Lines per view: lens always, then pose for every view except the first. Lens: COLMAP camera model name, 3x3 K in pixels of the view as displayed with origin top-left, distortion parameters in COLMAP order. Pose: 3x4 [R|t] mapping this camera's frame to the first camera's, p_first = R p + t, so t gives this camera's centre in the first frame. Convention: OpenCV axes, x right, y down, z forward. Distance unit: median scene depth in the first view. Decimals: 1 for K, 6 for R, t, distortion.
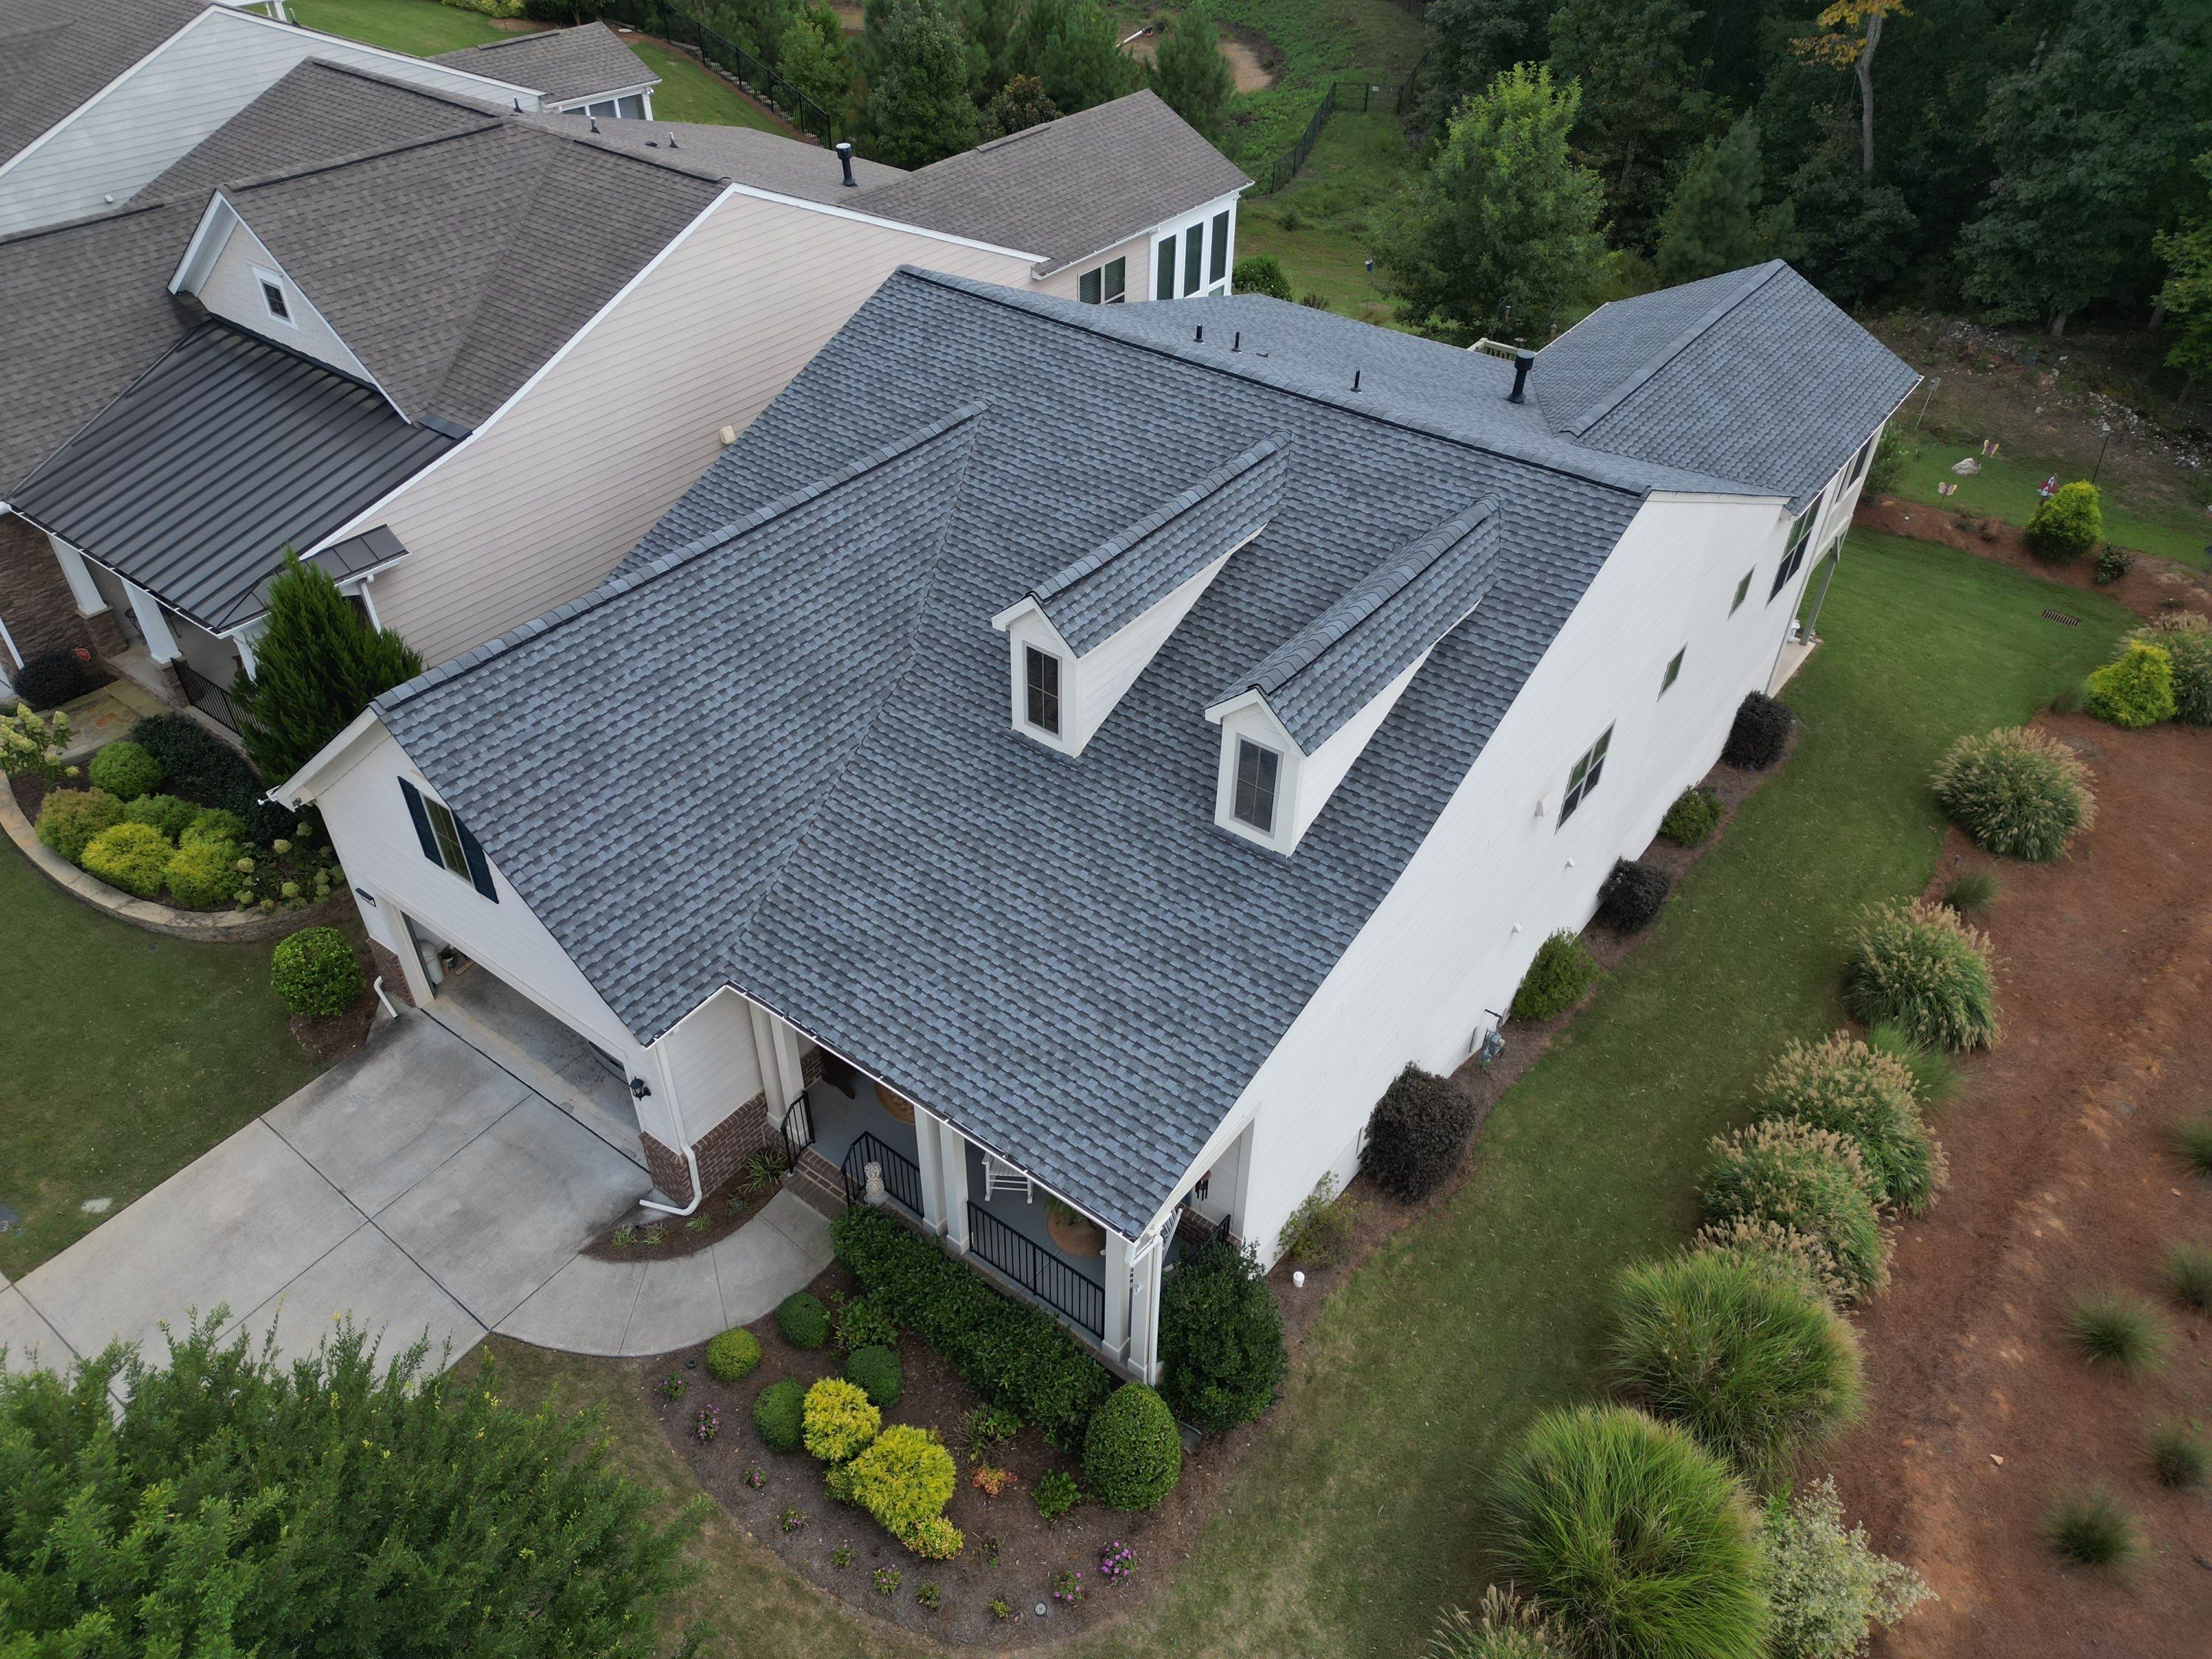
lens RADIAL K [[1561.3, 0, 1105.1], [0, 1561.3, 822.1], [0, 0, 1]] dist [0.047317, -0.038246]
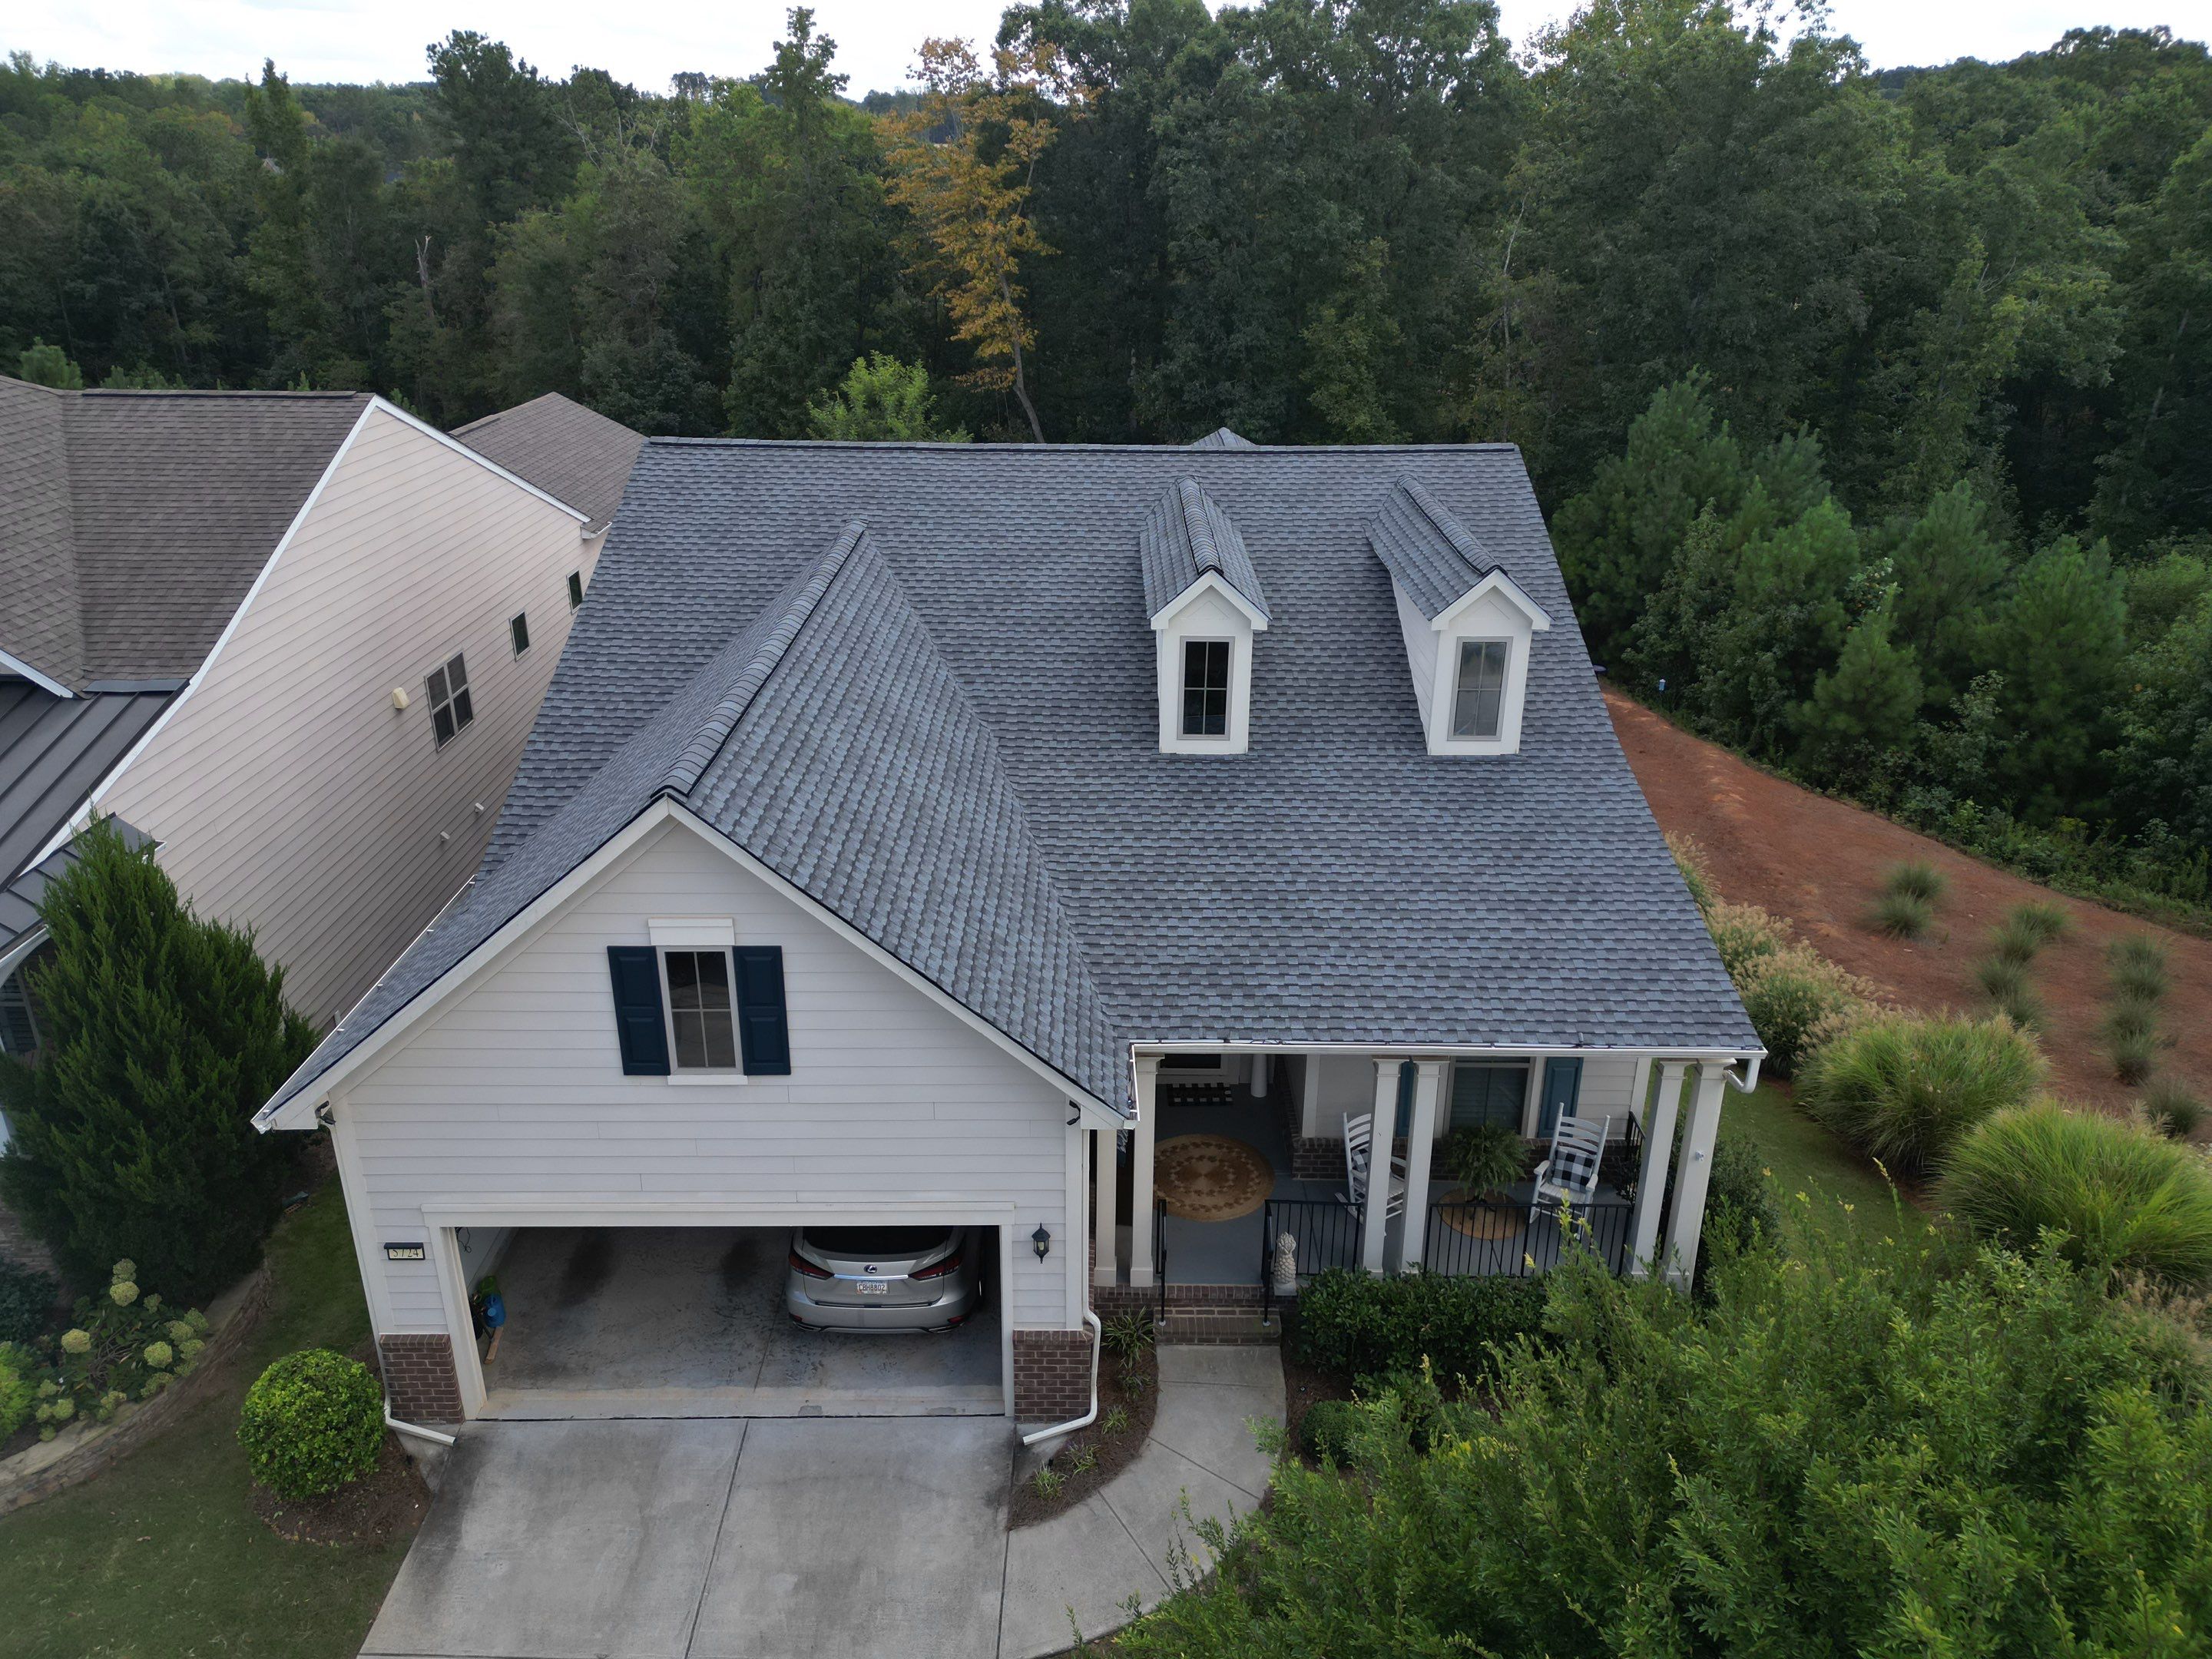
lens RADIAL K [[1561.3, 0, 1109.1], [0, 1561.3, 832.9], [0, 0, 1]] dist [0.047317, -0.038246]
pose [[0.793516, -0.242086, 0.558325, -0.571631], [0.384042, 0.910909, -0.150852, 0.102911], [-0.472064, 0.334123, 0.815792, 0.269475]]
